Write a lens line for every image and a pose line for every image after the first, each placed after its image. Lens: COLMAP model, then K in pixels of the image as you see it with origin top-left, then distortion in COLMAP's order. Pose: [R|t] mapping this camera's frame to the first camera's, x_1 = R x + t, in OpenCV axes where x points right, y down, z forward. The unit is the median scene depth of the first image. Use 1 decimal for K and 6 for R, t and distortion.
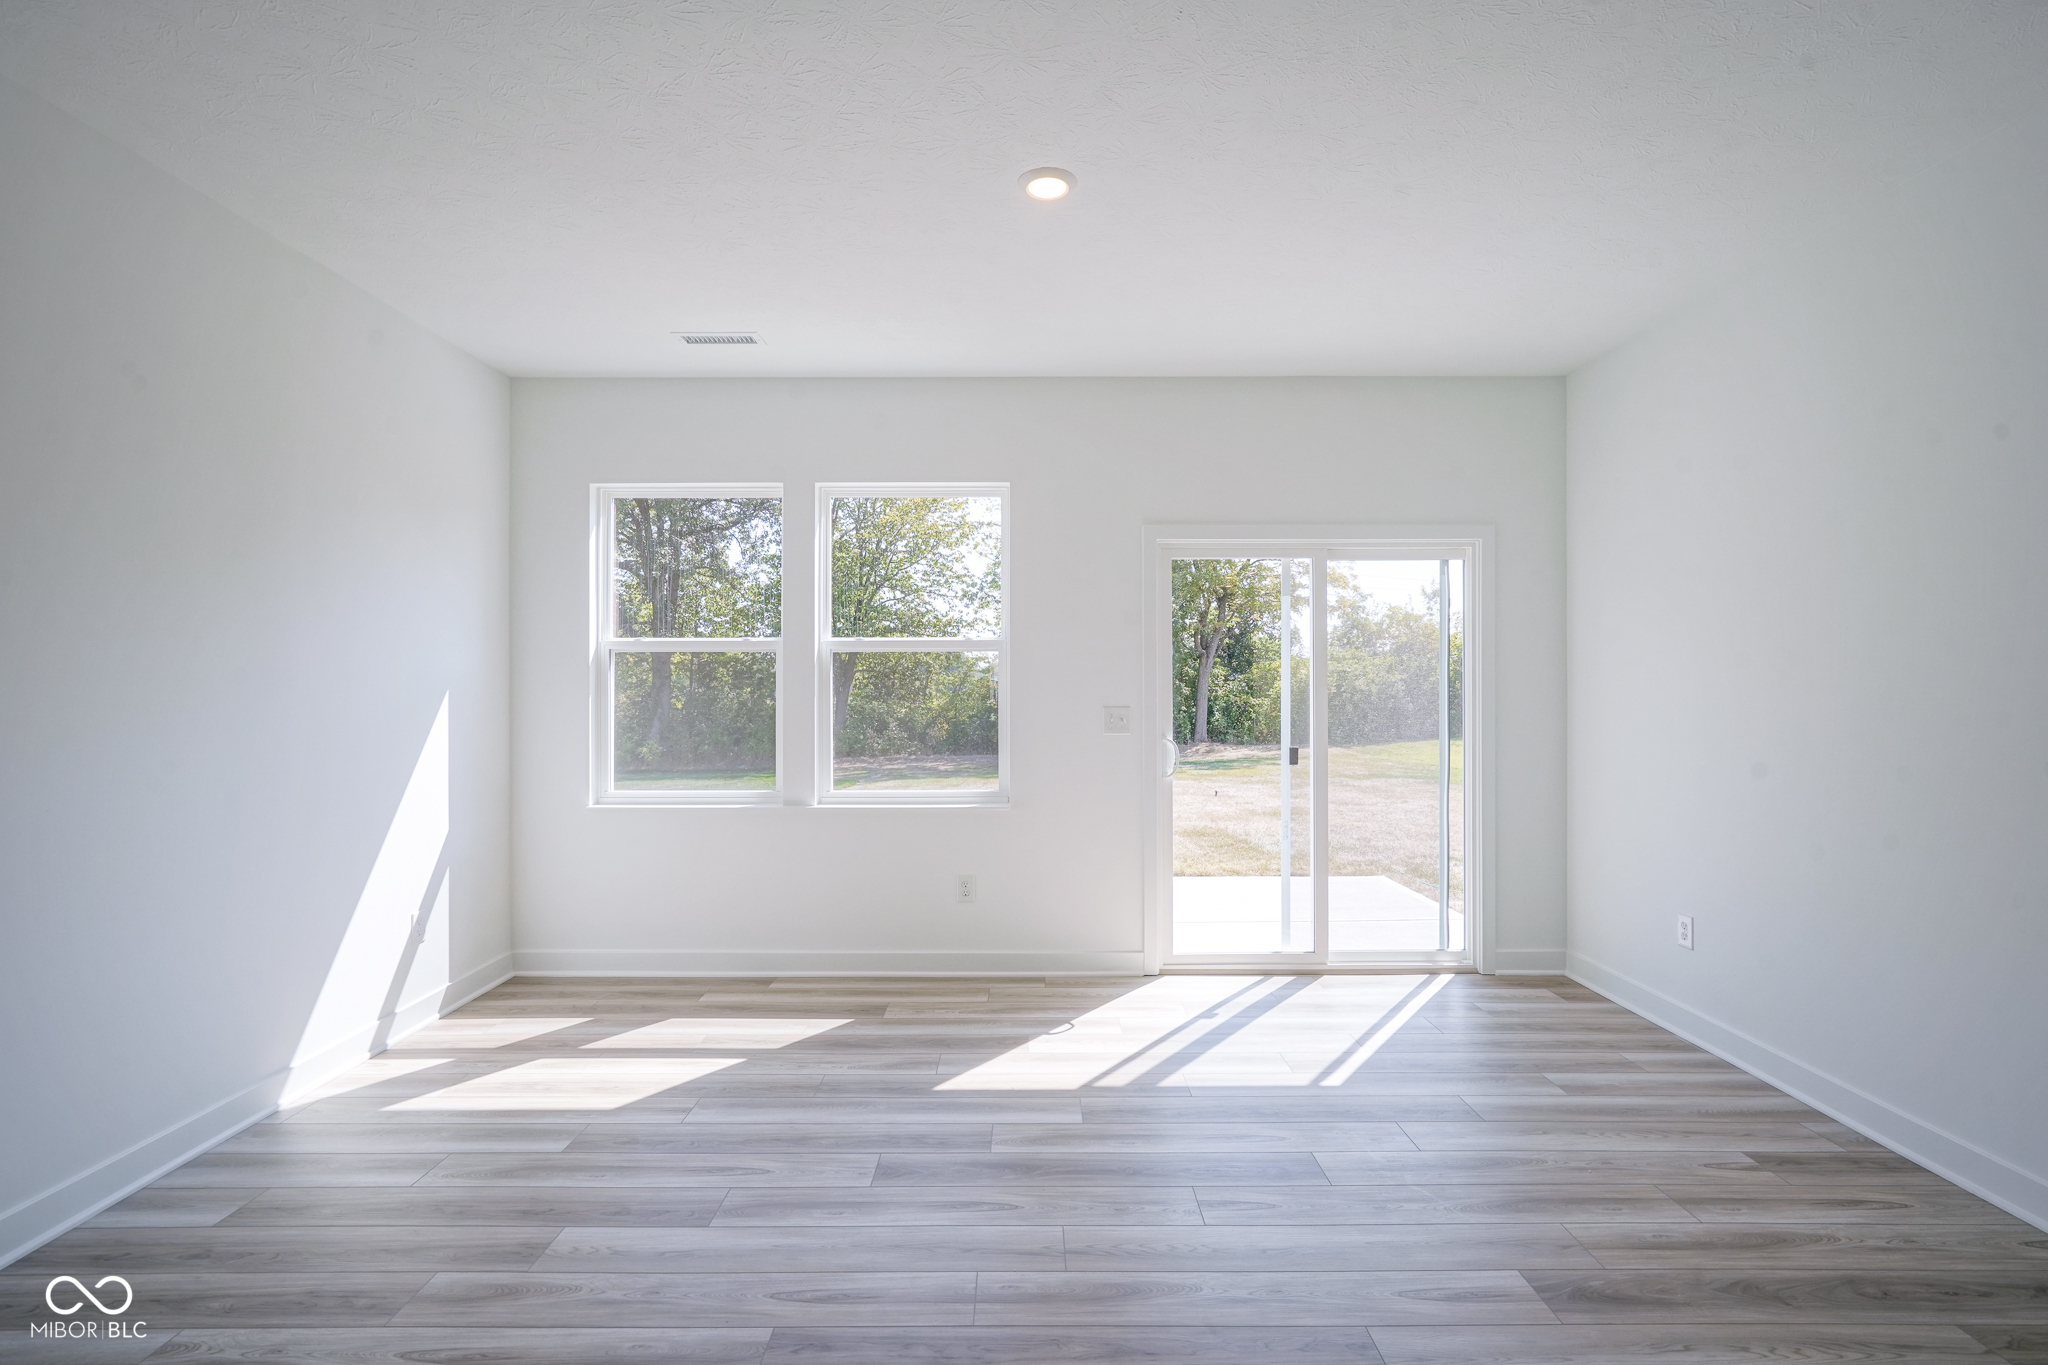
lens RADIAL K [[944.0, 0, 1029.1], [0, 944.0, 685.1], [0, 0, 1]] dist [-0.010965, -0.000102]
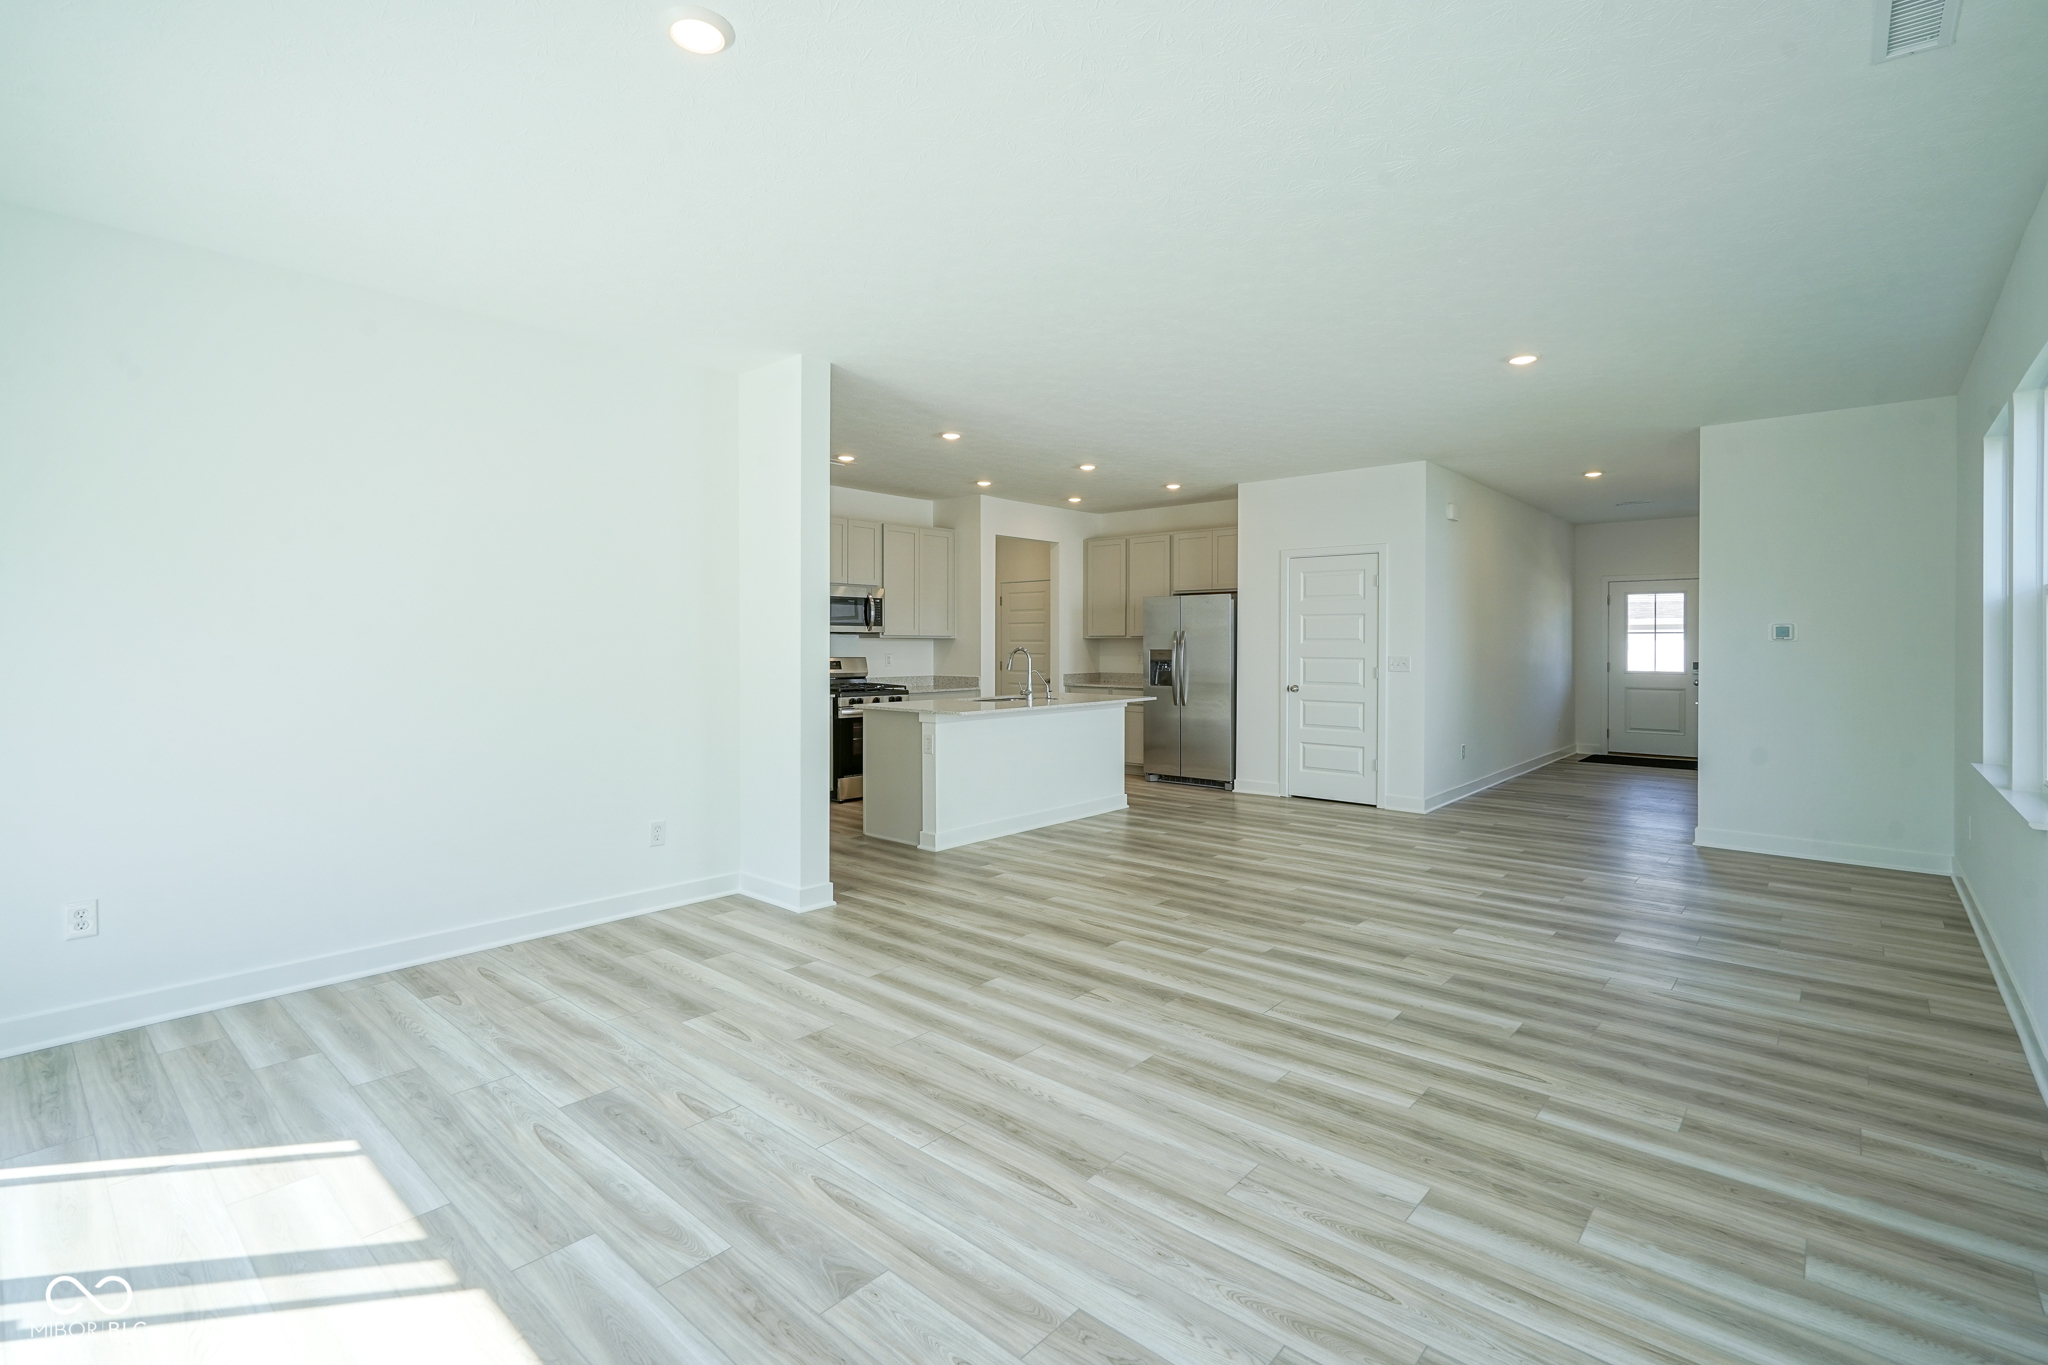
lens RADIAL K [[948.9, 0, 987.4], [0, 948.9, 645.5], [0, 0, 1]] dist [0.000066, -0.000019]
pose [[-0.730114, -0.001556, 0.683324, -0.447767], [-0.001153, 0.999999, 0.001046, -0.000833], [-0.683325, -0.000024, -0.730115, 0.875866]]
